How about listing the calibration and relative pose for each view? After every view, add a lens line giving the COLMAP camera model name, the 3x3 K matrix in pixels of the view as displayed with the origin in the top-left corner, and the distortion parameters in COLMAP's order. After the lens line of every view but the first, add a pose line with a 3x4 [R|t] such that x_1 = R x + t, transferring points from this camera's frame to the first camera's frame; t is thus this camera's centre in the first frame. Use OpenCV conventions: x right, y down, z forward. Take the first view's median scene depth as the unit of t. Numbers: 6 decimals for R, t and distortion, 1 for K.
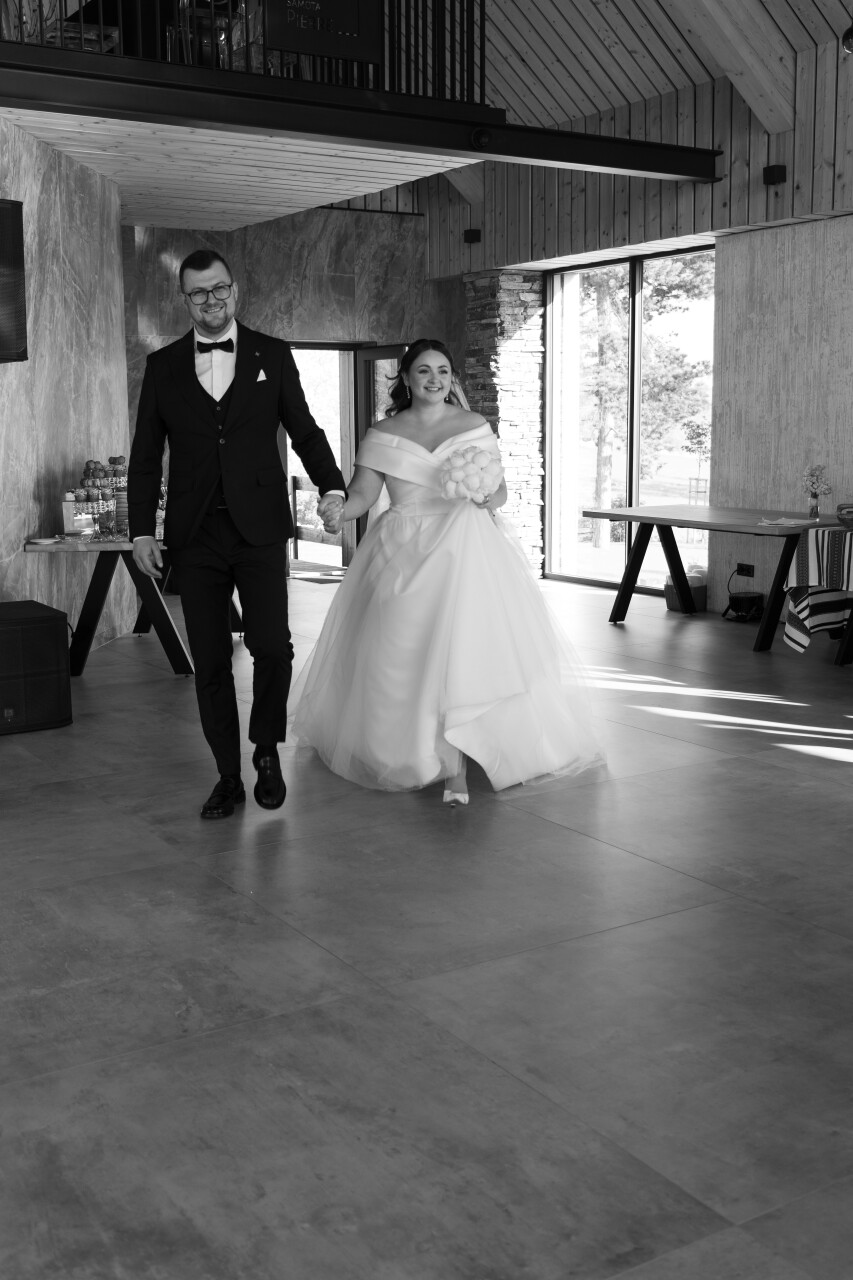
lens RADIAL K [[1409.2, 0, 414.6], [0, 1409.2, 641.7], [0, 0, 1]] dist [-0.003299, 0.000000]
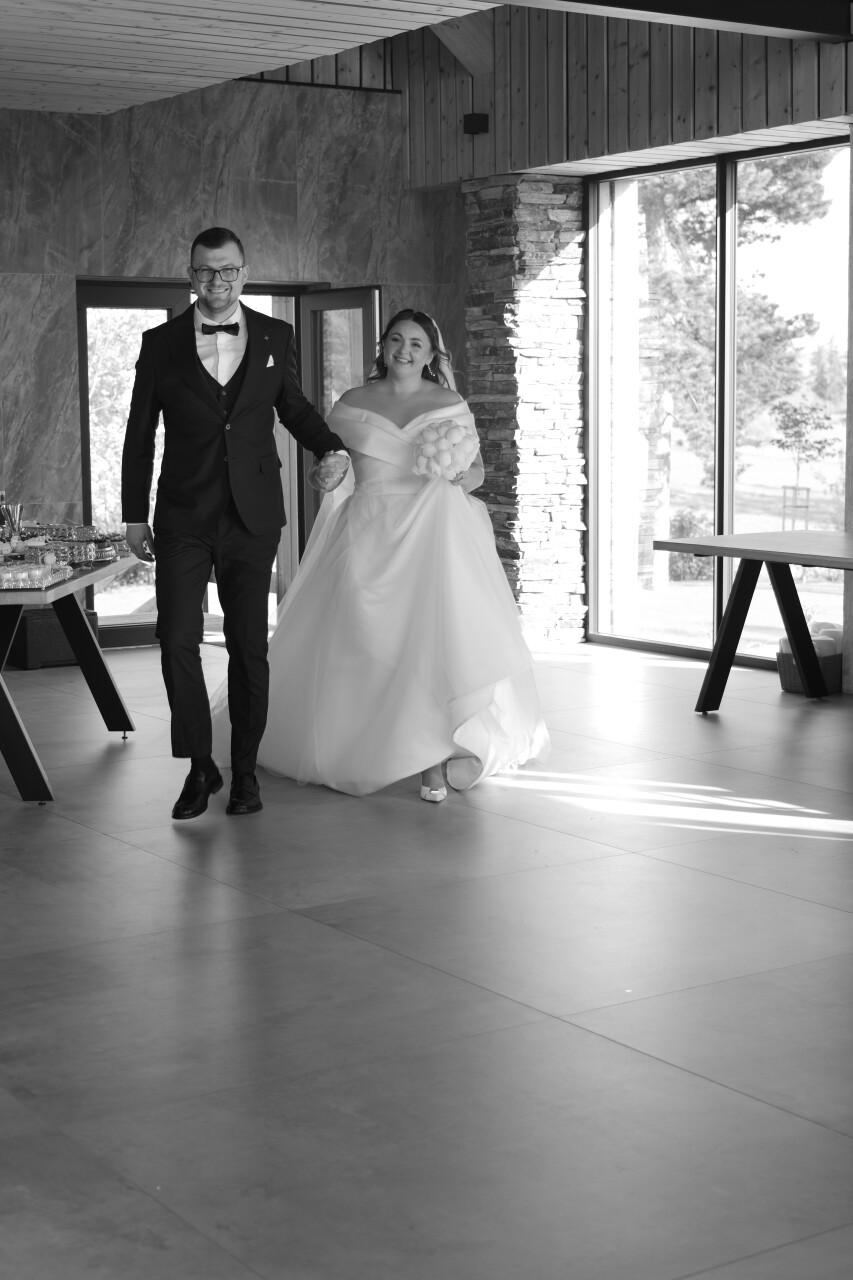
lens RADIAL K [[2083.1, 0, 428.8], [0, 2083.1, 638.1], [0, 0, 1]] dist [-0.002561, 0.000000]
pose [[0.999593, -0.003136, 0.028366, -0.010628], [0.004338, 0.999091, -0.042405, -0.007283], [-0.028208, 0.042511, 0.998698, 0.043524]]
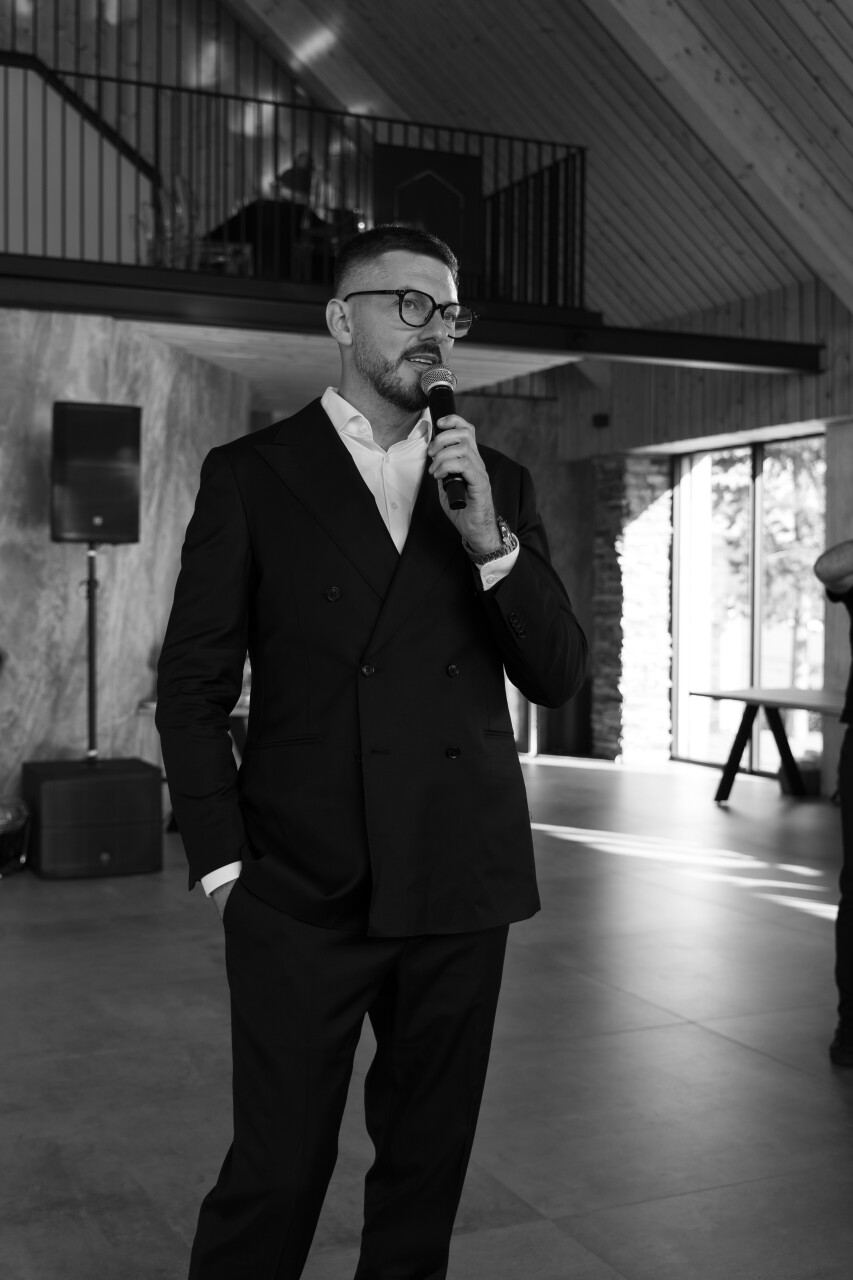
lens RADIAL K [[1573.5, 0, 428.7], [0, 1573.5, 638.2], [0, 0, 1]] dist [0.016730, 0.000000]
pose [[0.991865, 0.017978, -0.126018, 0.072190], [-0.033962, 0.991466, -0.125864, 0.016972], [0.122679, 0.129120, 0.984011, -0.128132]]
